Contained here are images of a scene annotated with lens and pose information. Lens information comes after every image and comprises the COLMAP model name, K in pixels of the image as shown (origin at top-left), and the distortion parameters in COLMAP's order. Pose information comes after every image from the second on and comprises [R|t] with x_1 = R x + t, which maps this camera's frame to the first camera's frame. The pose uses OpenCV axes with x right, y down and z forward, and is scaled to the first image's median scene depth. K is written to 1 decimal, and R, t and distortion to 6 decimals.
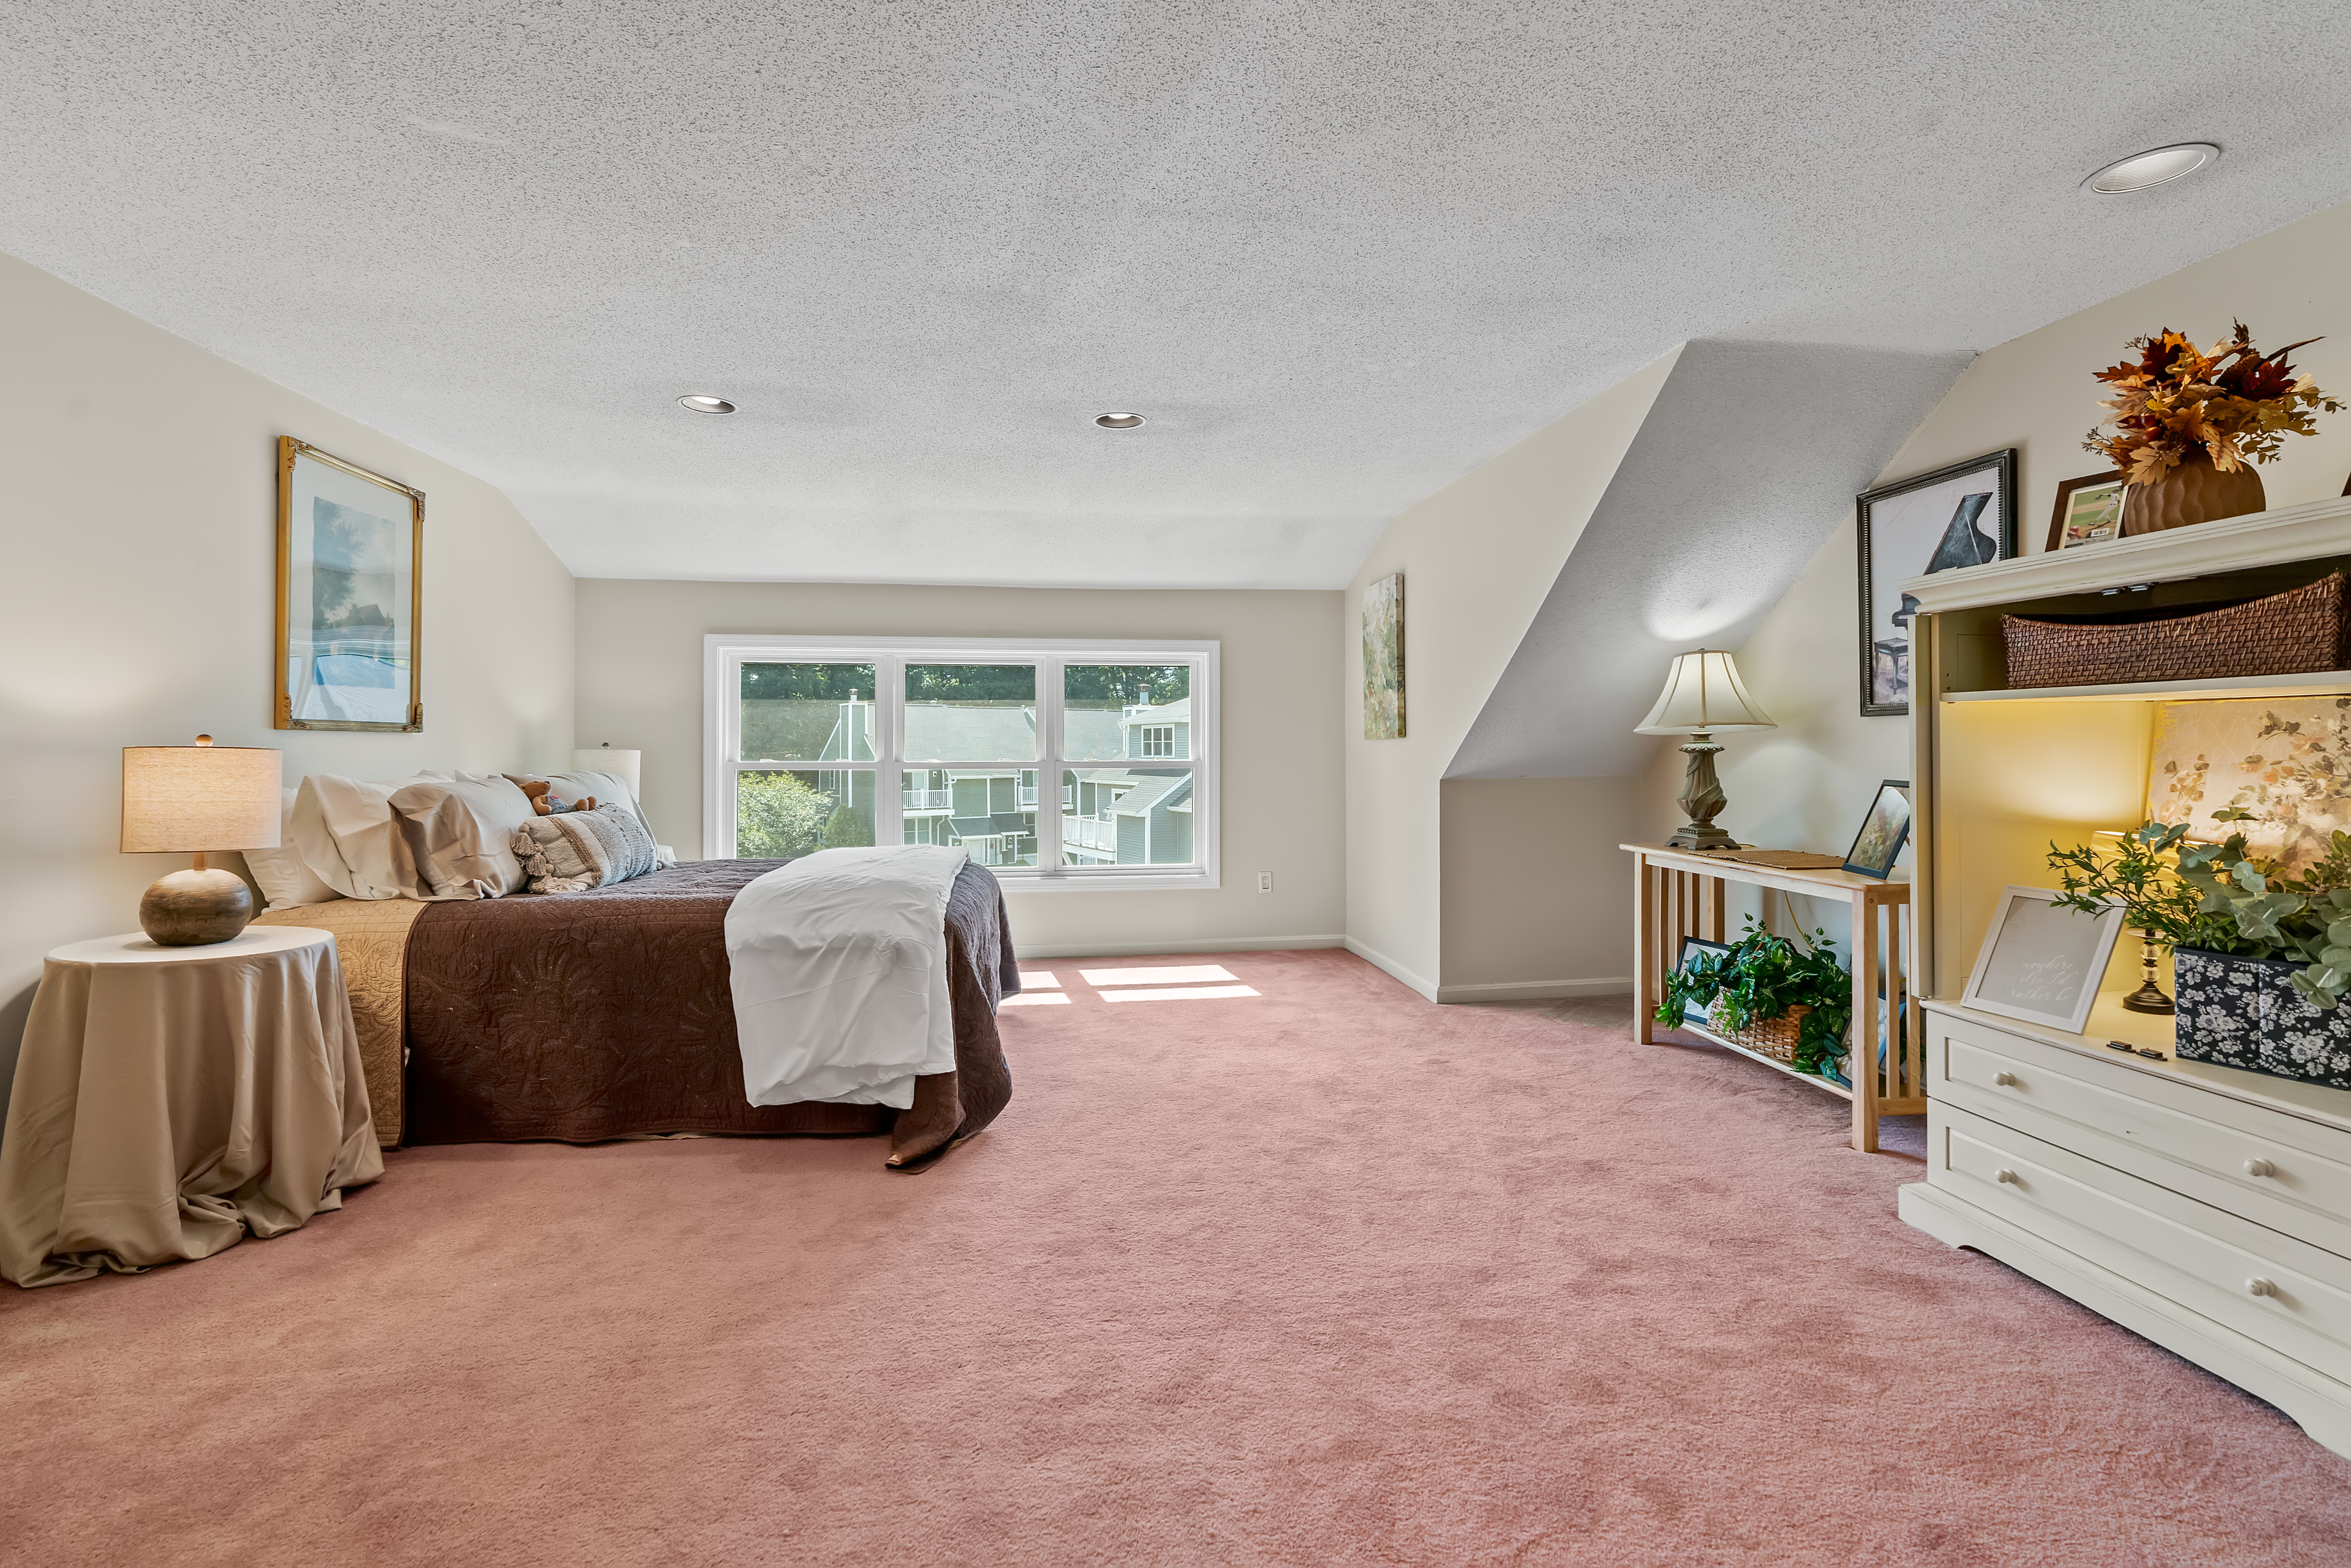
lens RADIAL K [[1059.4, 0, 1084.3], [0, 1059.4, 748.7], [0, 0, 1]] dist [-0.011390, 0.005024]
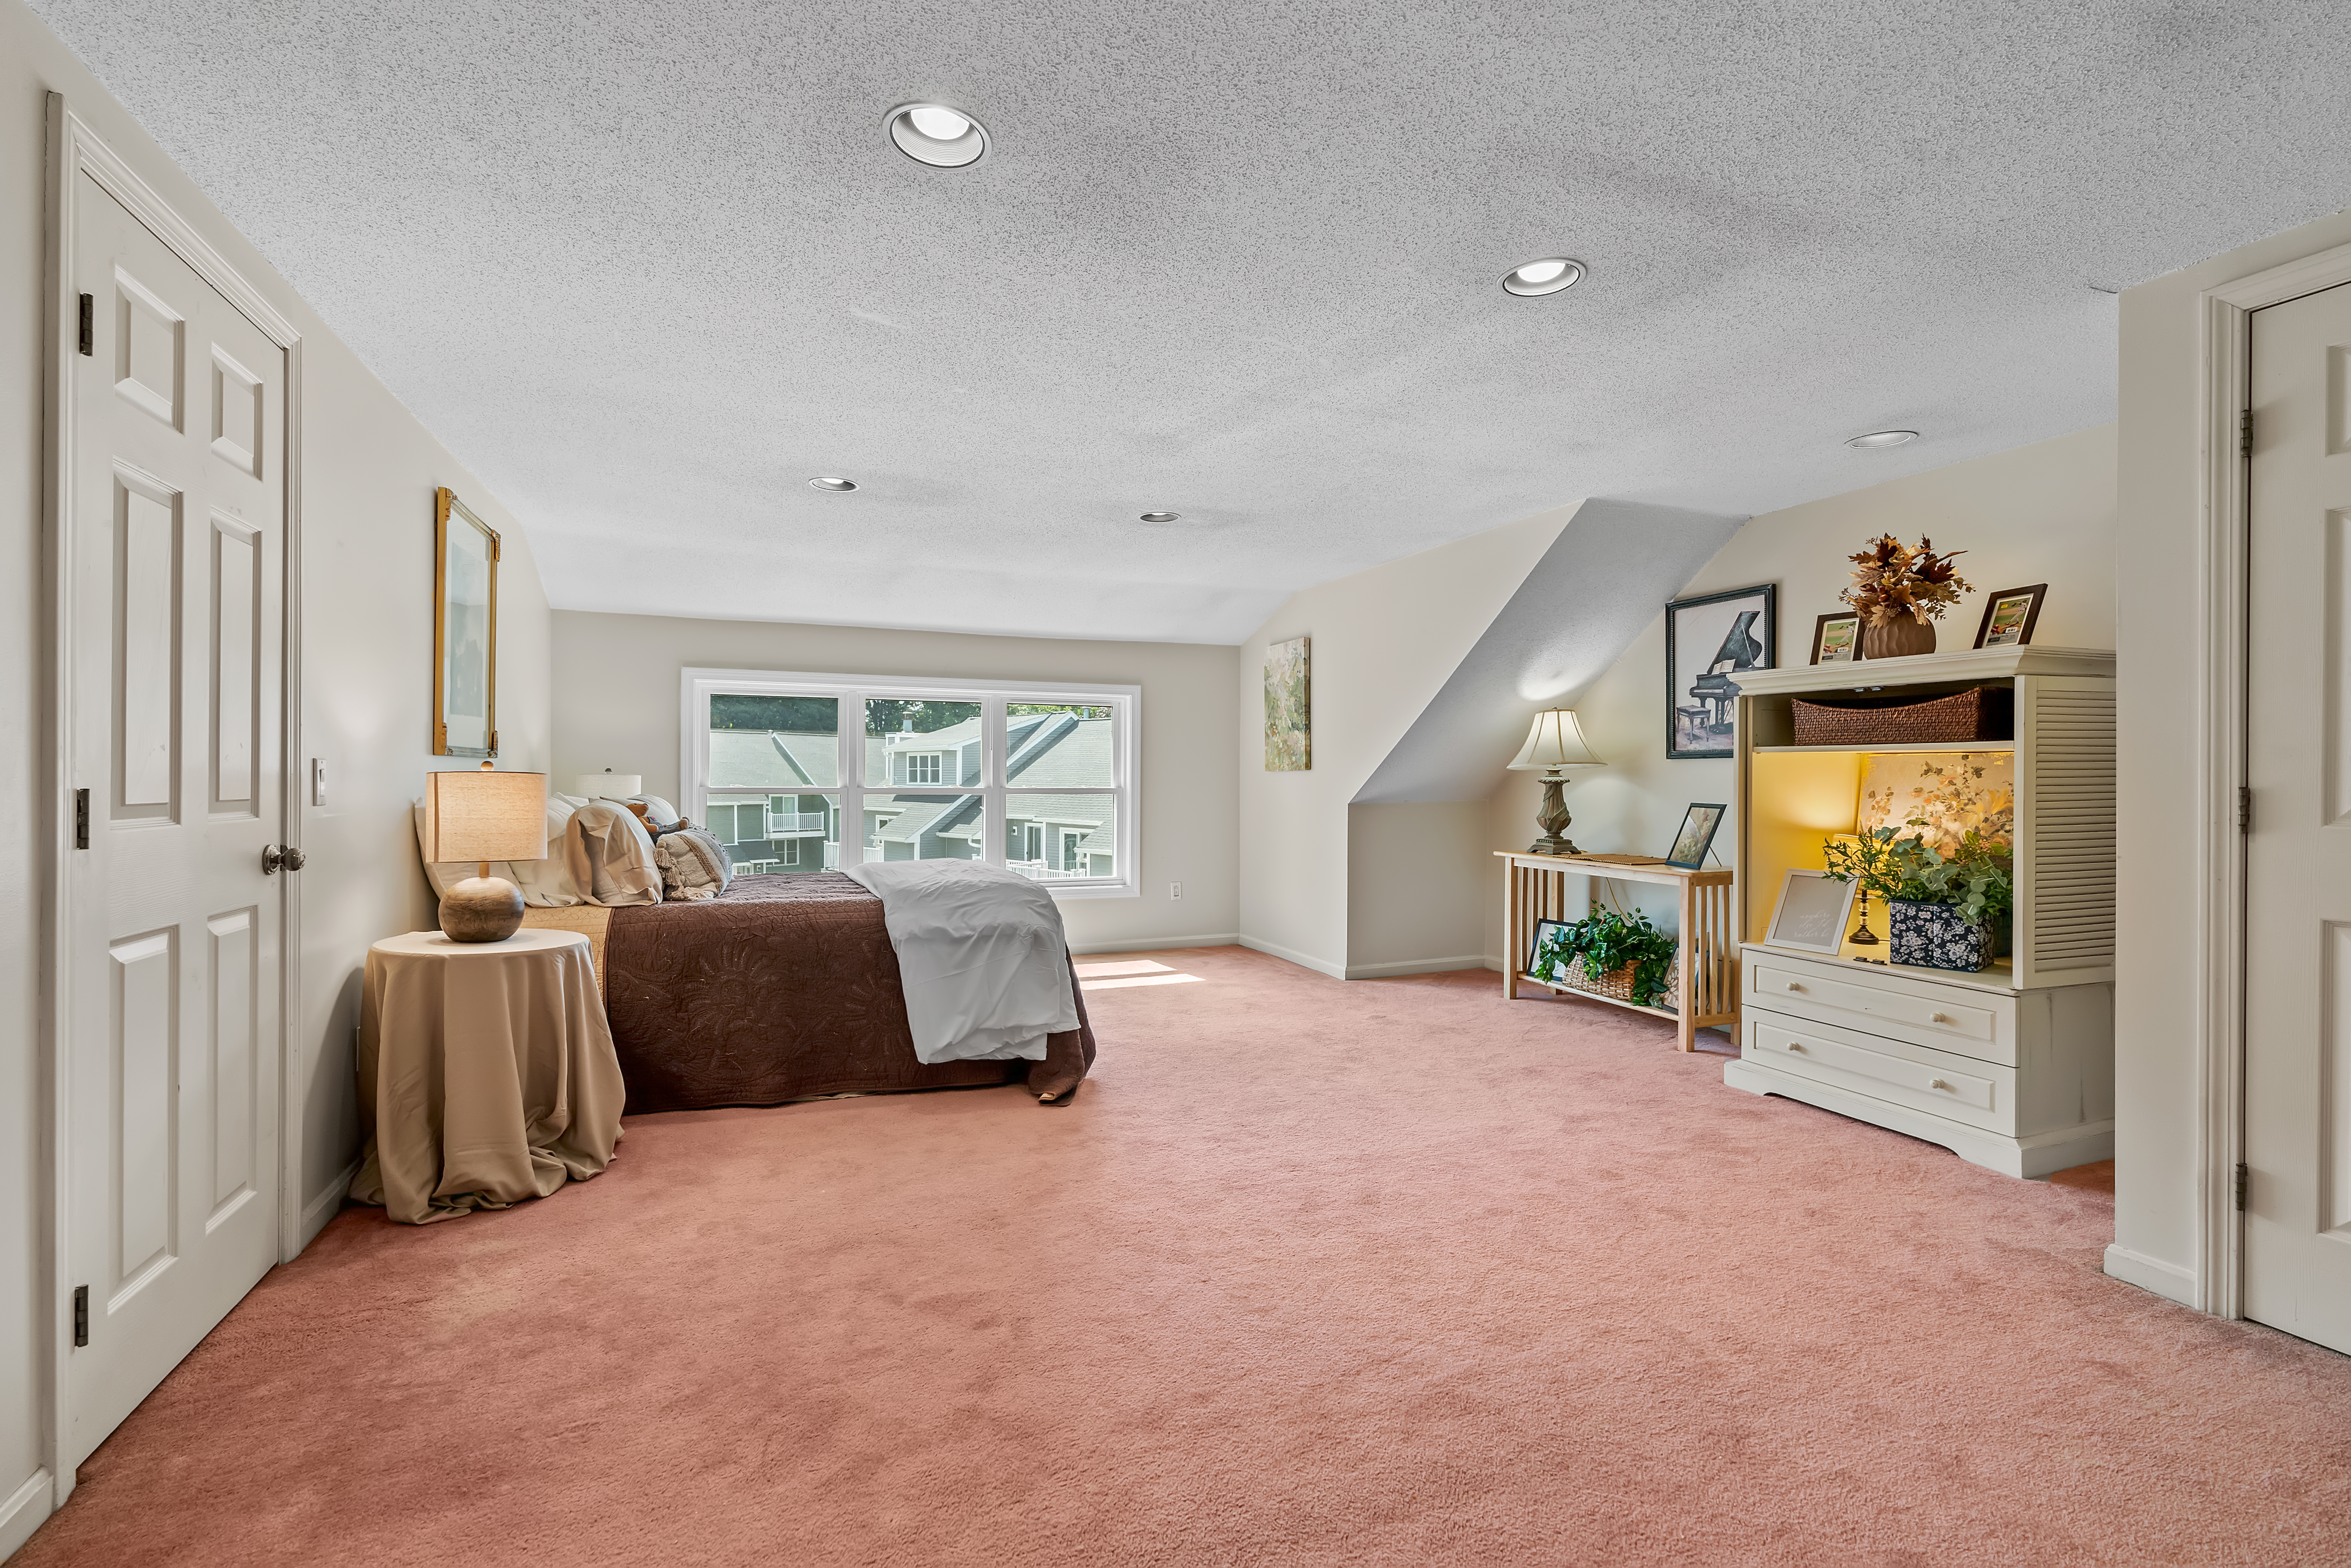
lens RADIAL K [[1059.4, 0, 1057.1], [0, 1059.4, 783.5], [0, 0, 1]] dist [-0.011390, 0.005024]
pose [[0.975925, 0.005821, 0.218029, -0.455937], [-0.007364, 0.999953, 0.006266, -0.000313], [-0.217983, -0.007721, 0.975922, -0.258917]]
